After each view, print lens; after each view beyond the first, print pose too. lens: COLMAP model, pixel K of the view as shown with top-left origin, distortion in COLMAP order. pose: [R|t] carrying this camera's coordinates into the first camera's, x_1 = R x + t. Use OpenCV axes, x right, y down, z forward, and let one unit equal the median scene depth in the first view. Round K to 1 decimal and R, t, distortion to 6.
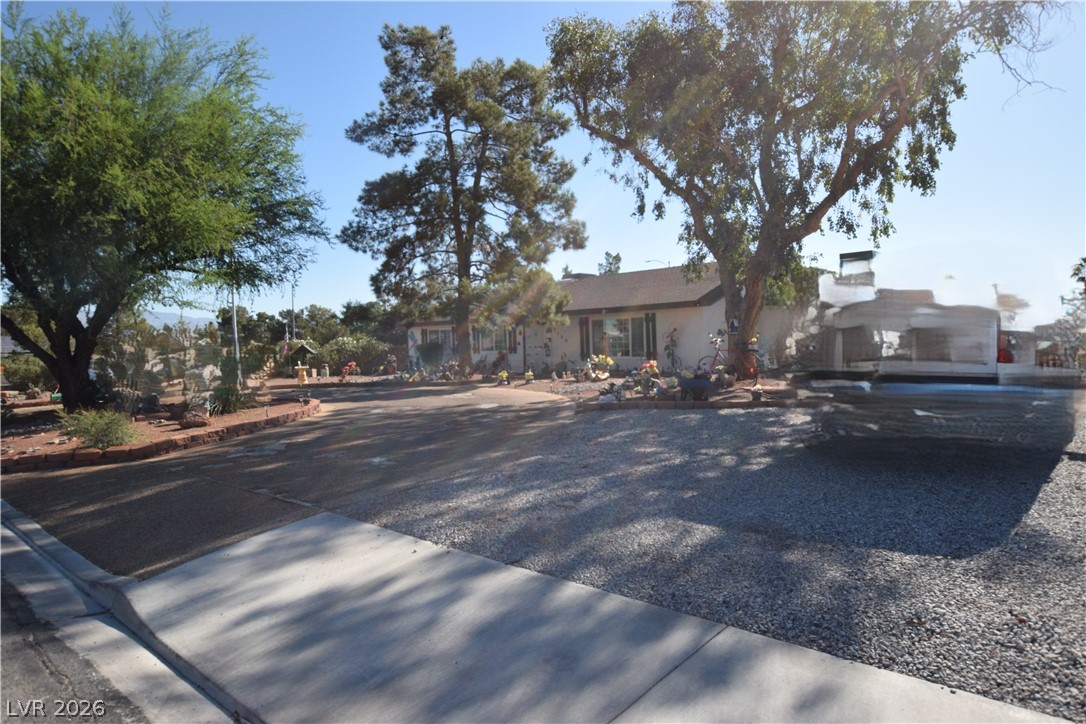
lens RADIAL K [[658.0, 0, 534.5], [0, 658.0, 360.5], [0, 0, 1]] dist [-0.009751, 0.001036]
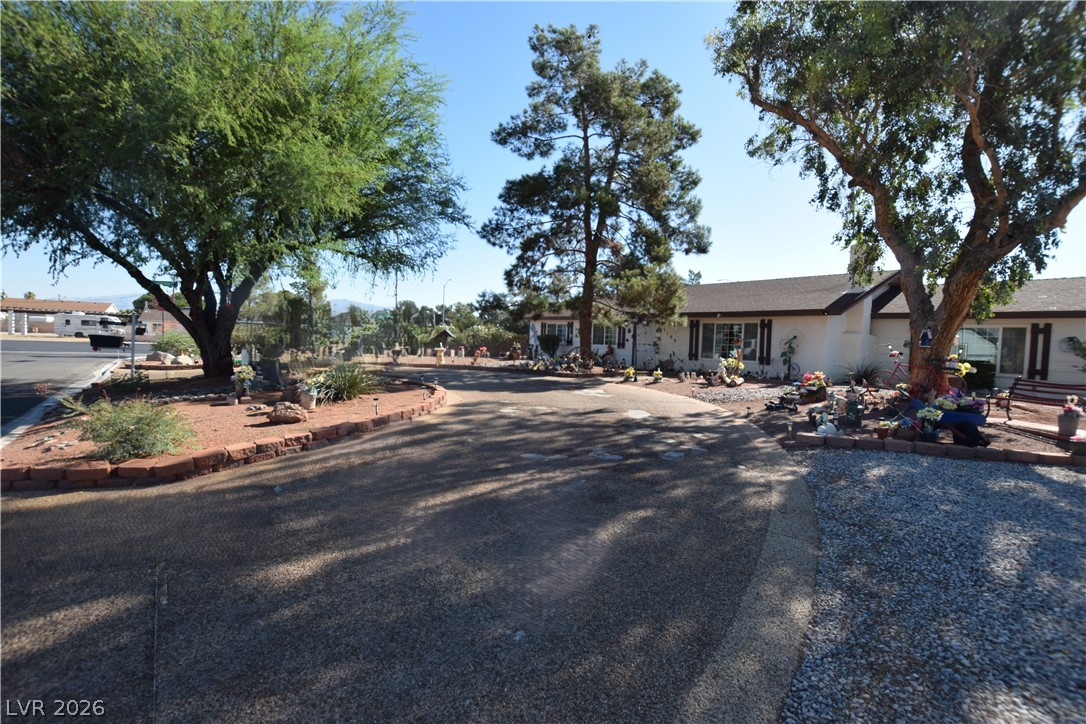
lens RADIAL K [[489.8, 0, 545.7], [0, 489.8, 363.5], [0, 0, 1]] dist [-0.036238, 0.004787]
pose [[0.987379, 0.071355, -0.141390, -0.058579], [-0.067472, 0.997205, 0.032077, -0.004470], [0.143283, -0.022132, 0.989434, 0.210891]]
